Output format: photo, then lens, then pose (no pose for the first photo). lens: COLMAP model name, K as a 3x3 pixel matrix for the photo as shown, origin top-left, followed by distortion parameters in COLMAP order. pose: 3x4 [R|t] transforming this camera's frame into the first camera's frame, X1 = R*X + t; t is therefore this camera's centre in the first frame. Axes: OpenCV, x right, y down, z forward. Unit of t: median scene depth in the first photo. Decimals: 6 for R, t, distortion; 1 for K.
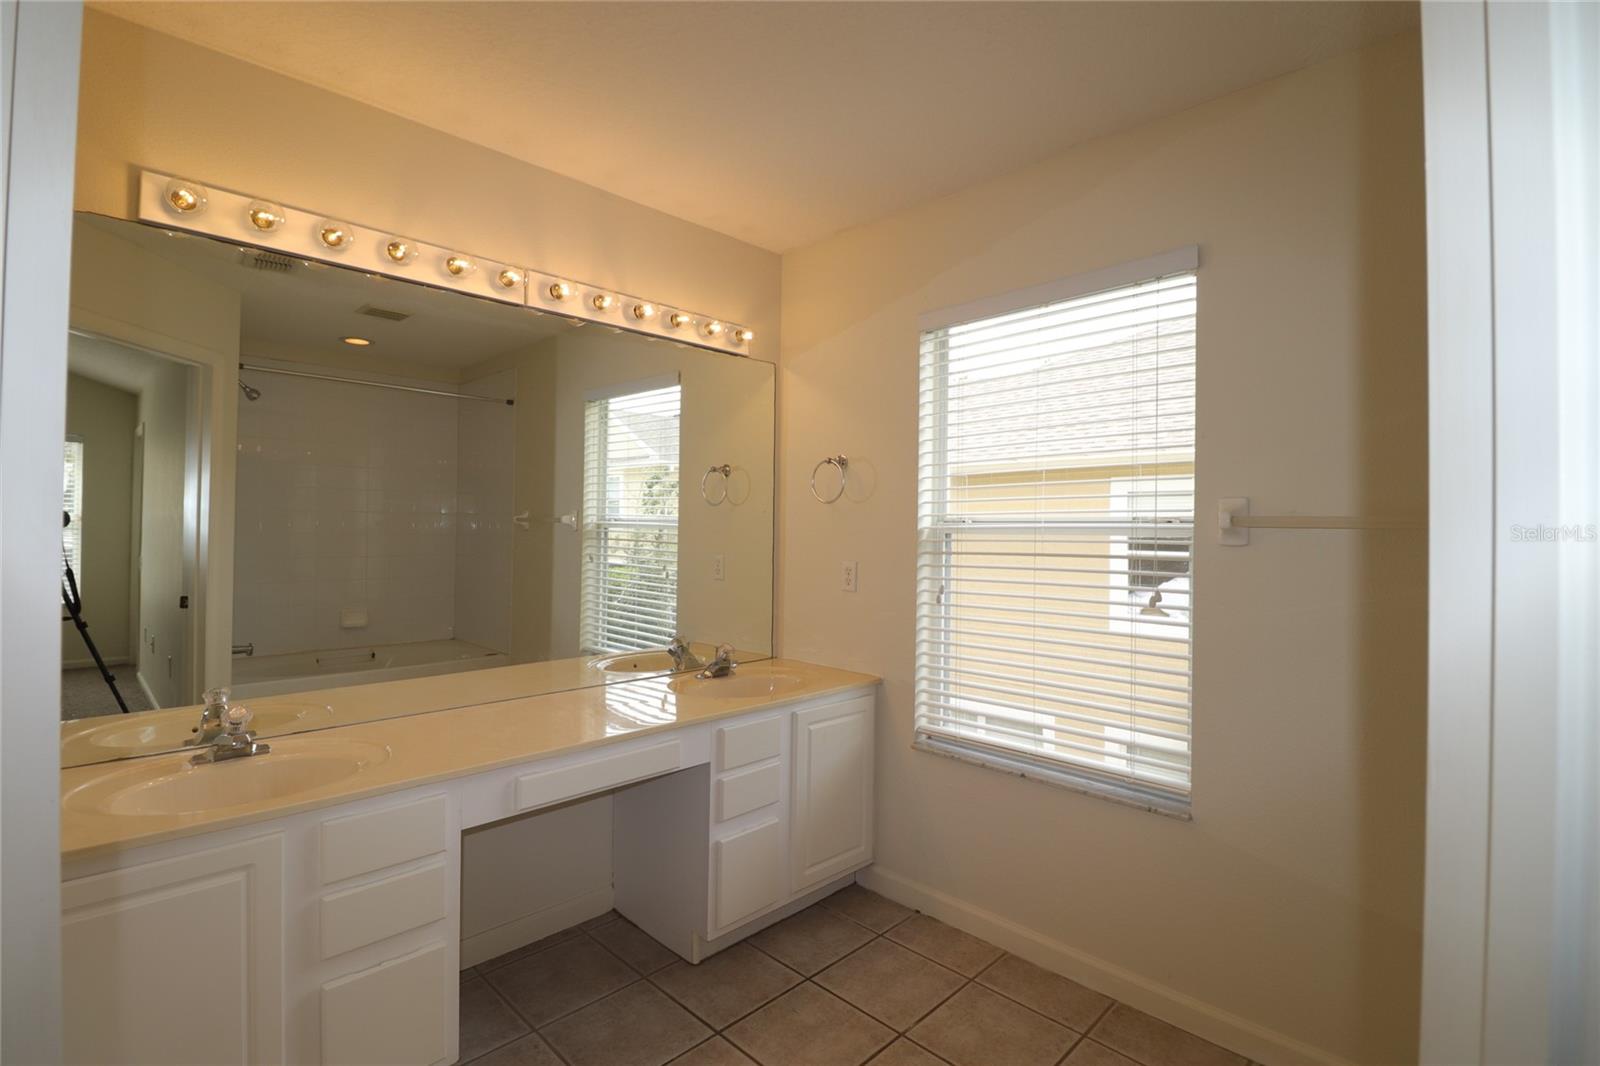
lens RADIAL K [[743.5, 0, 799.5], [0, 743.5, 529.7], [0, 0, 1]] dist [-0.011643, -0.000150]
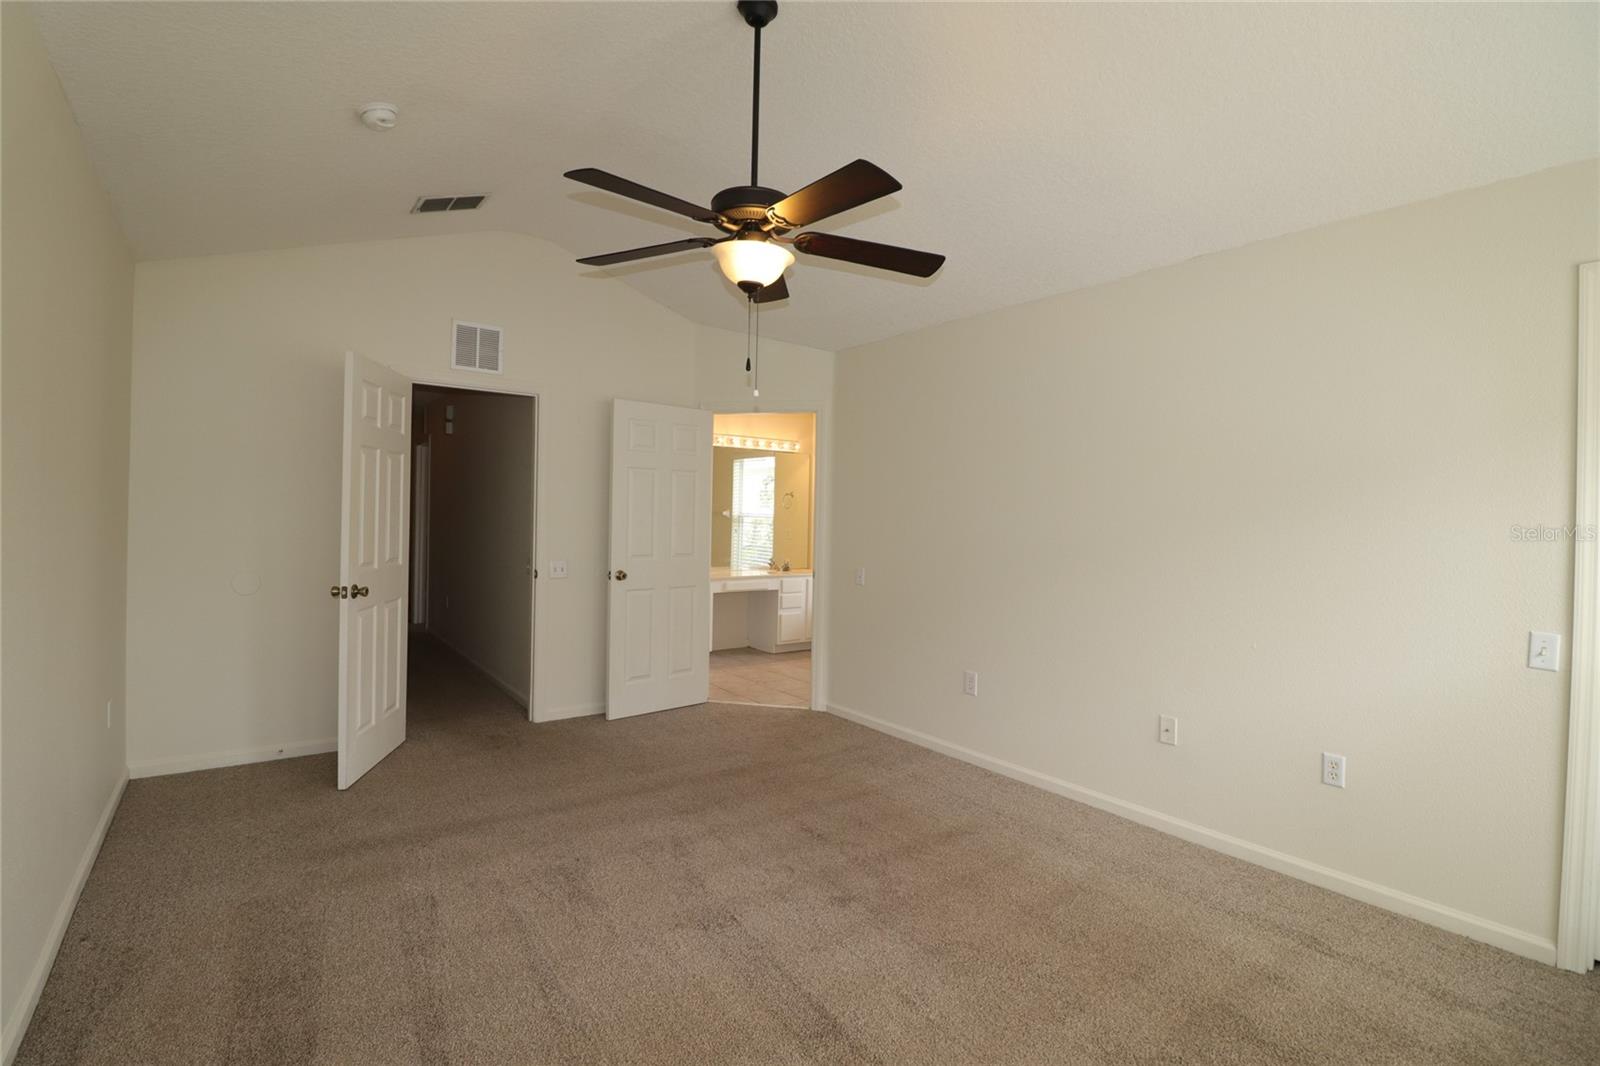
lens RADIAL K [[743.5, 0, 801.1], [0, 743.5, 529.0], [0, 0, 1]] dist [-0.011643, -0.000150]
pose [[0.988453, 0.009483, -0.151228, 0.376818], [-0.007851, 0.999904, 0.011381, 0.007950], [0.151322, -0.010063, 0.988433, -1.773782]]
